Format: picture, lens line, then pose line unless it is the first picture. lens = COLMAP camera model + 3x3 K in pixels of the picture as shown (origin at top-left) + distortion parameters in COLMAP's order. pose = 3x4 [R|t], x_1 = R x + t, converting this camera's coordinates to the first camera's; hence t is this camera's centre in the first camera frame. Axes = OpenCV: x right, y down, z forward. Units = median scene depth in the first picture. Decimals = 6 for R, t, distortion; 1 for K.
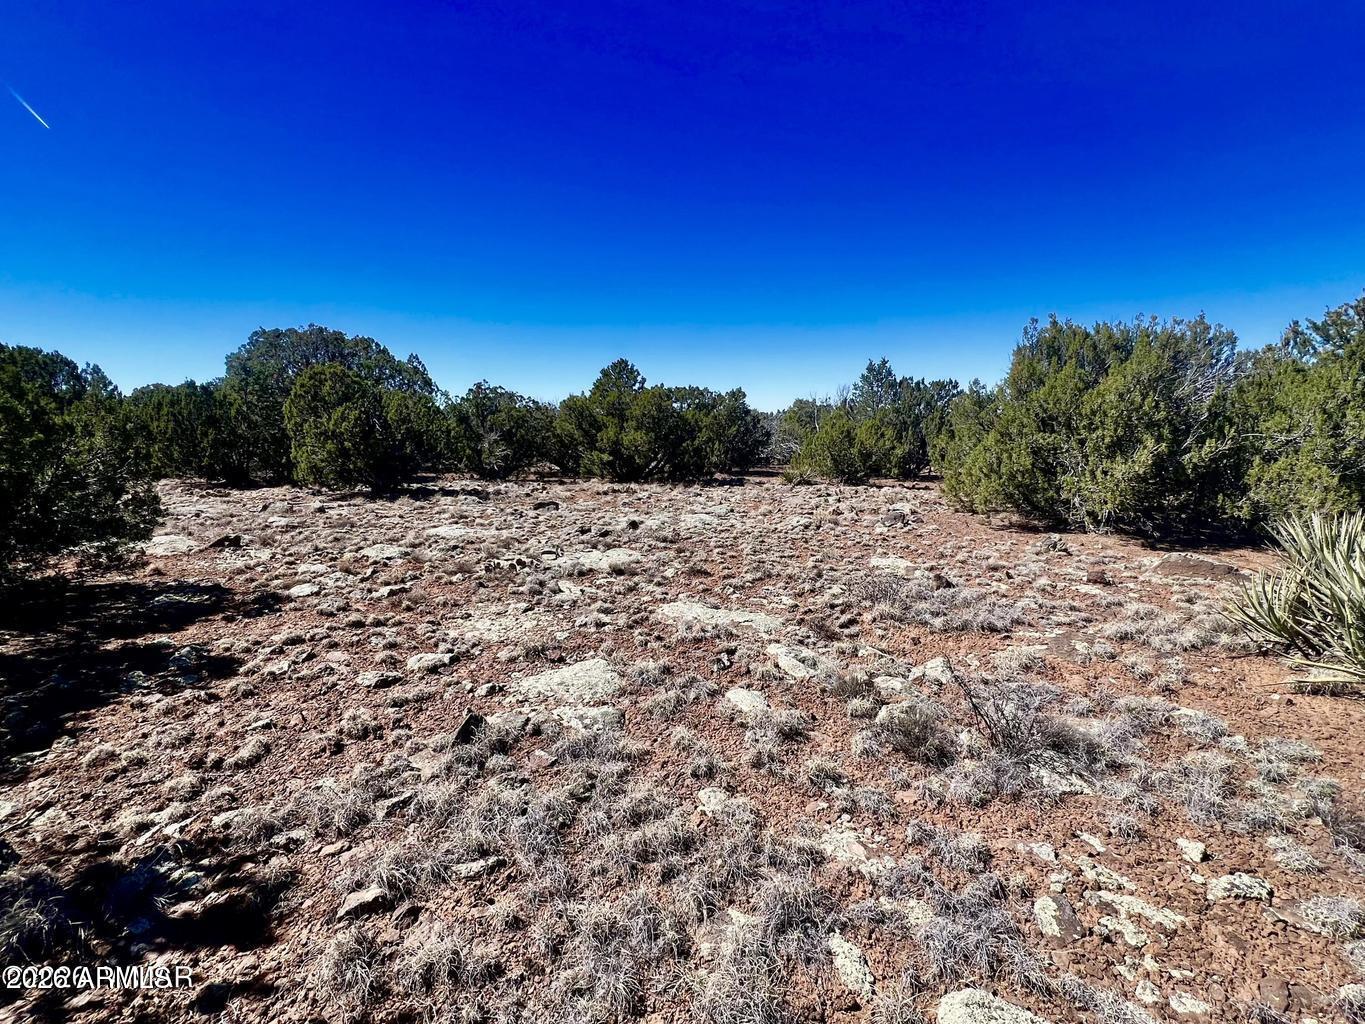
lens RADIAL K [[600.3, 0, 693.4], [0, 600.3, 509.9], [0, 0, 1]] dist [-0.012054, 0.001201]
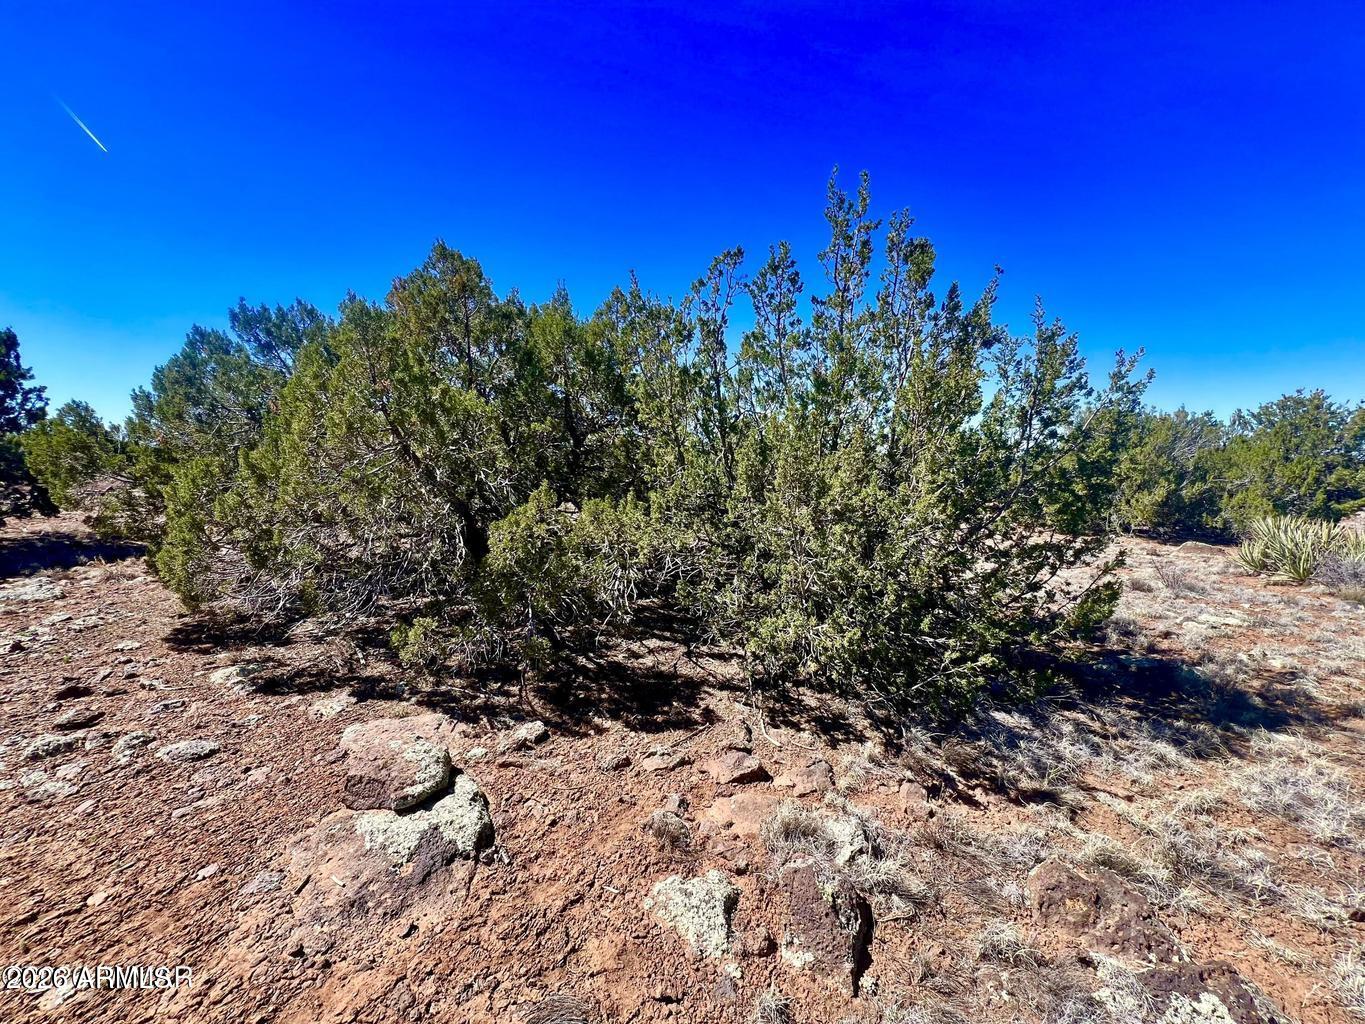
lens RADIAL K [[544.9, 0, 685.1], [0, 544.9, 508.4], [0, 0, 1]] dist [0.000113, 0.000194]
pose [[0.999683, 0.017313, 0.018267, -0.645487], [-0.016430, 0.998740, -0.047410, 0.056614], [-0.019065, 0.047095, 0.998708, -0.551011]]
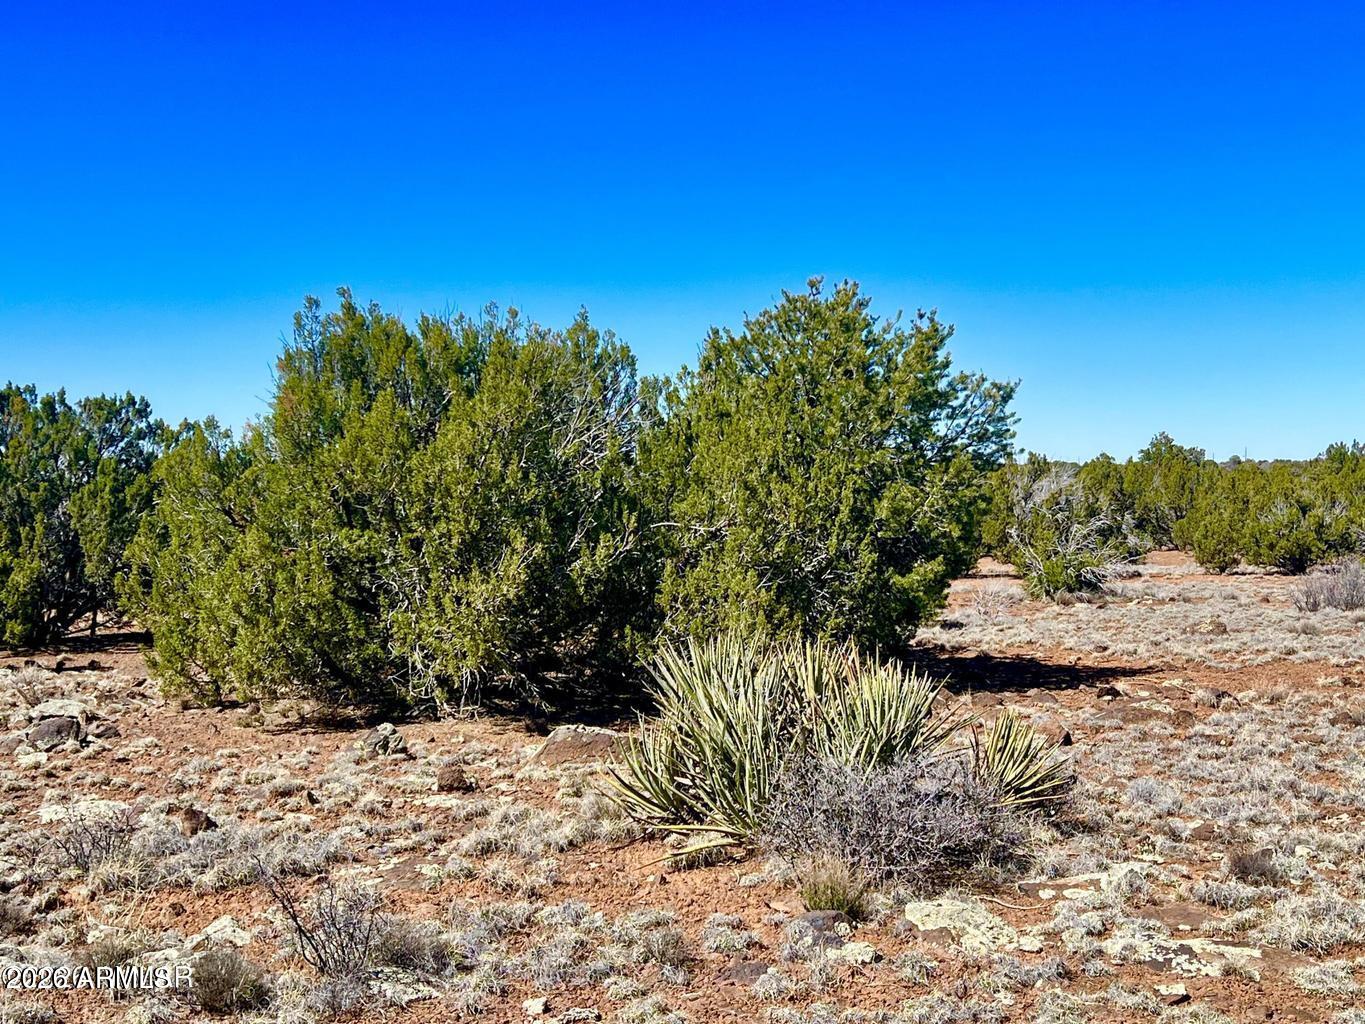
lens RADIAL K [[1741.4, 0, 690.1], [0, 1741.4, 498.8], [0, 0, 1]] dist [0.160910, 0.000000]
pose [[0.751762, -0.010158, 0.659356, -0.192515], [0.101807, 0.989681, -0.100828, 0.027189], [-0.651528, 0.142925, 0.745039, -0.326230]]
